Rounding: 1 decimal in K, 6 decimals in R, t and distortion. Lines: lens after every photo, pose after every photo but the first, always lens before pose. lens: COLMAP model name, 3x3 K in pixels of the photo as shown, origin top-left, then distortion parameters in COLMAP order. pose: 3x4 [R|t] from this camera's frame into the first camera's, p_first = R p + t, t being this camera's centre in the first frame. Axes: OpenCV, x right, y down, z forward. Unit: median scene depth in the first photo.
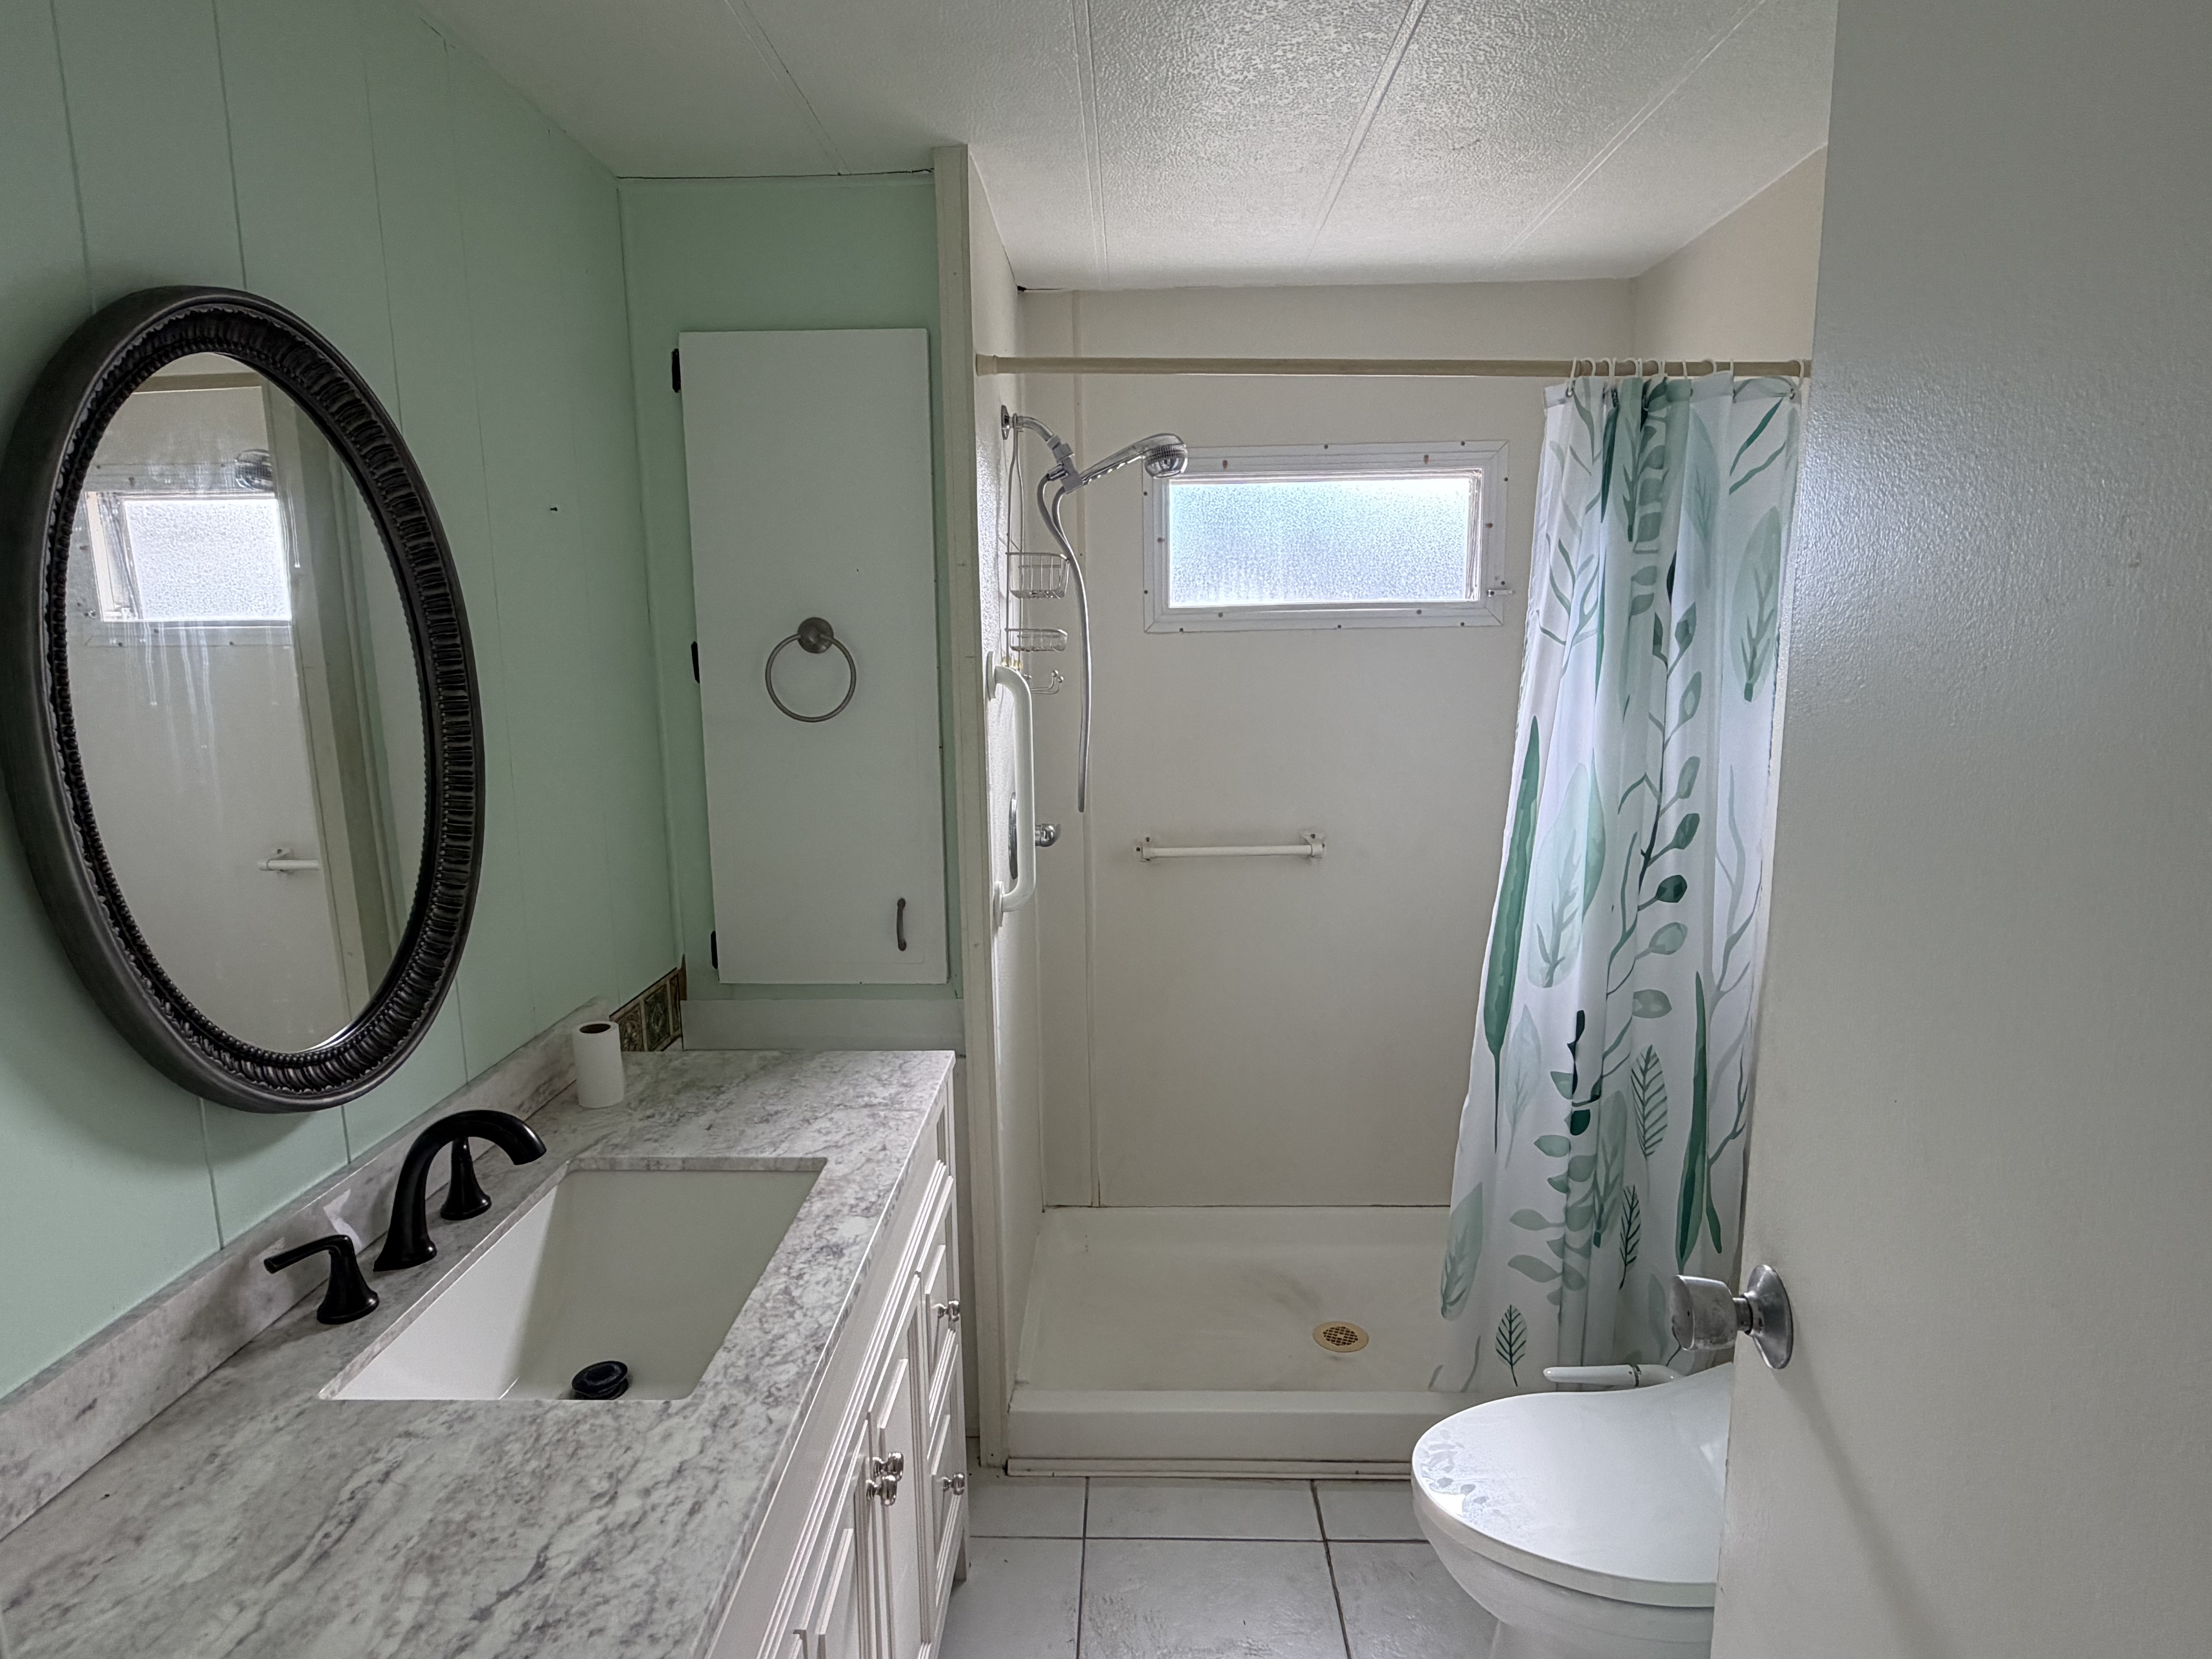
lens RADIAL K [[1204.5, 0, 1094.2], [0, 1204.5, 828.4], [0, 0, 1]] dist [-0.003134, 0.001034]
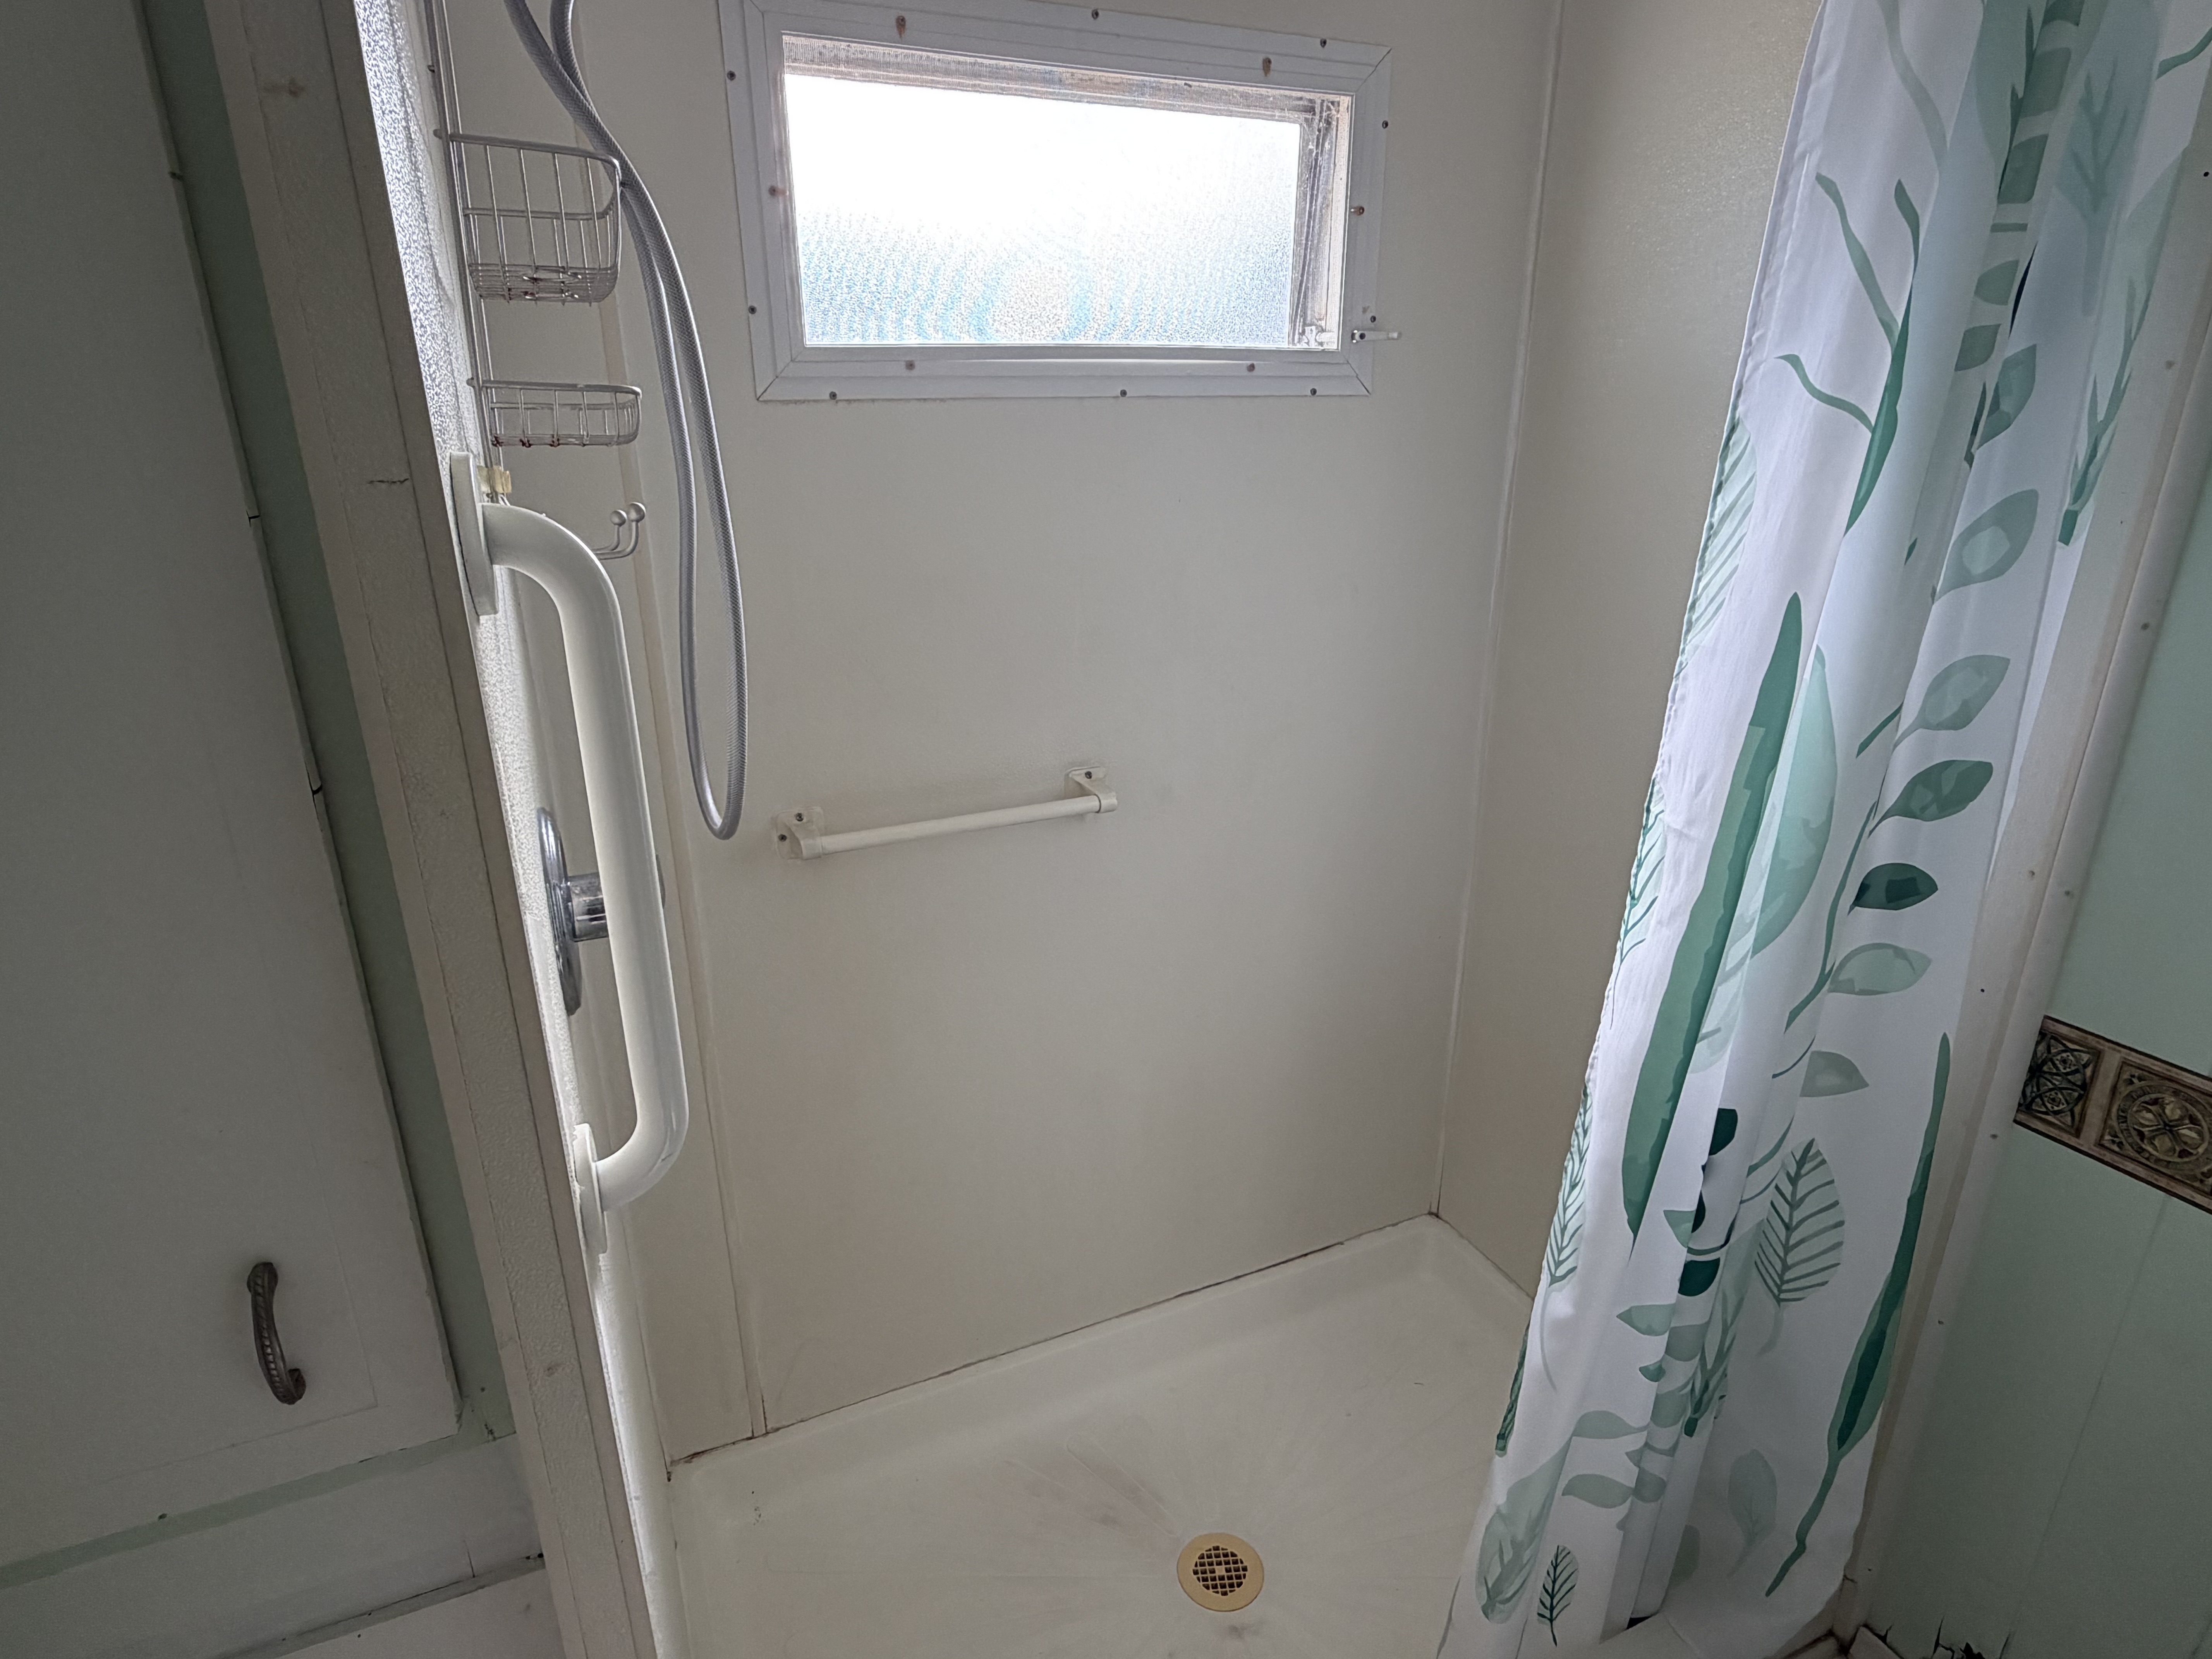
lens RADIAL K [[1204.5, 0, 1094.2], [0, 1204.5, 828.4], [0, 0, 1]] dist [-0.003134, 0.001034]
pose [[0.898694, -0.137038, 0.416618, -0.081561], [0.061960, 0.980074, 0.188721, -0.105301], [-0.434178, -0.143789, 0.889277, 0.665124]]
